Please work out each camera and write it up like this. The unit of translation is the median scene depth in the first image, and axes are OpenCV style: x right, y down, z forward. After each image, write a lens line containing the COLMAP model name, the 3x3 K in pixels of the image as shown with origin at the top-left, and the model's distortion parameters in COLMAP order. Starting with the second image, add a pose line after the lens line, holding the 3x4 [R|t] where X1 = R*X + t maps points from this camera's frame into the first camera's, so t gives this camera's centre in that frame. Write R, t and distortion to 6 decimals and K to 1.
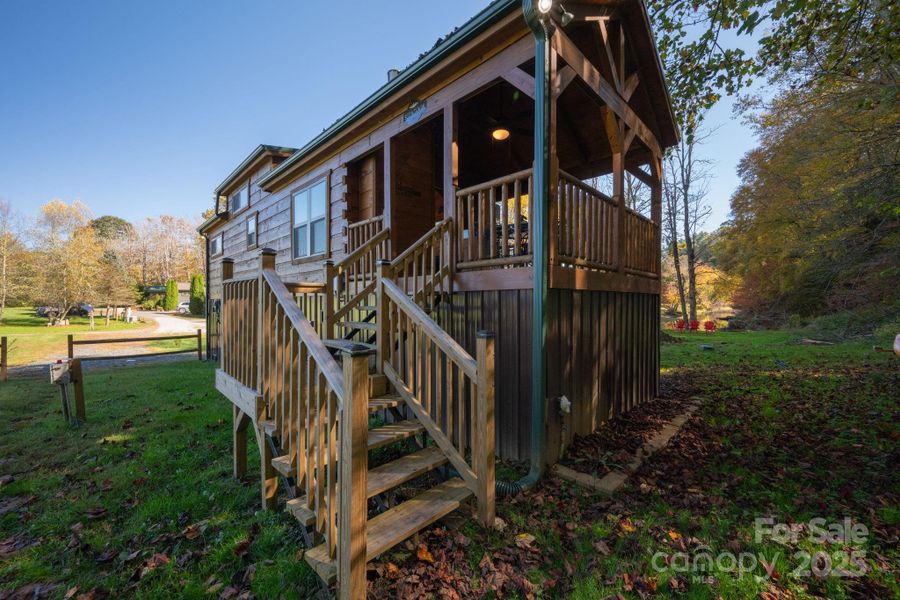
lens RADIAL K [[348.9, 0, 447.3], [0, 348.9, 297.9], [0, 0, 1]] dist [-0.002405, 0.000172]
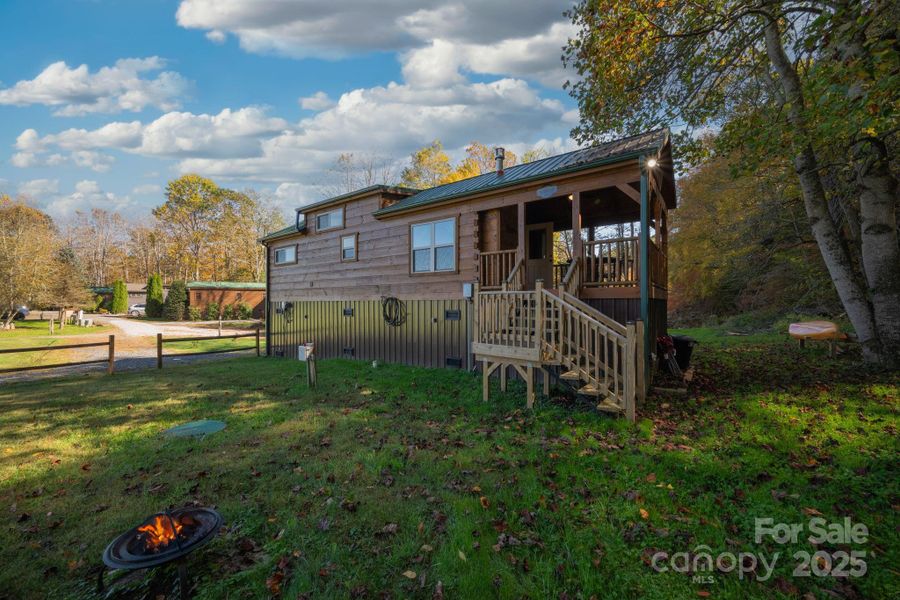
lens RADIAL K [[348.9, 0, 448.1], [0, 348.9, 293.0], [0, 0, 1]] dist [-0.002405, 0.000172]
pose [[0.988887, 0.005422, 0.148570, -0.181546], [-0.002397, 0.999786, -0.020528, -0.001979], [-0.148649, 0.019944, 0.988689, -0.128625]]
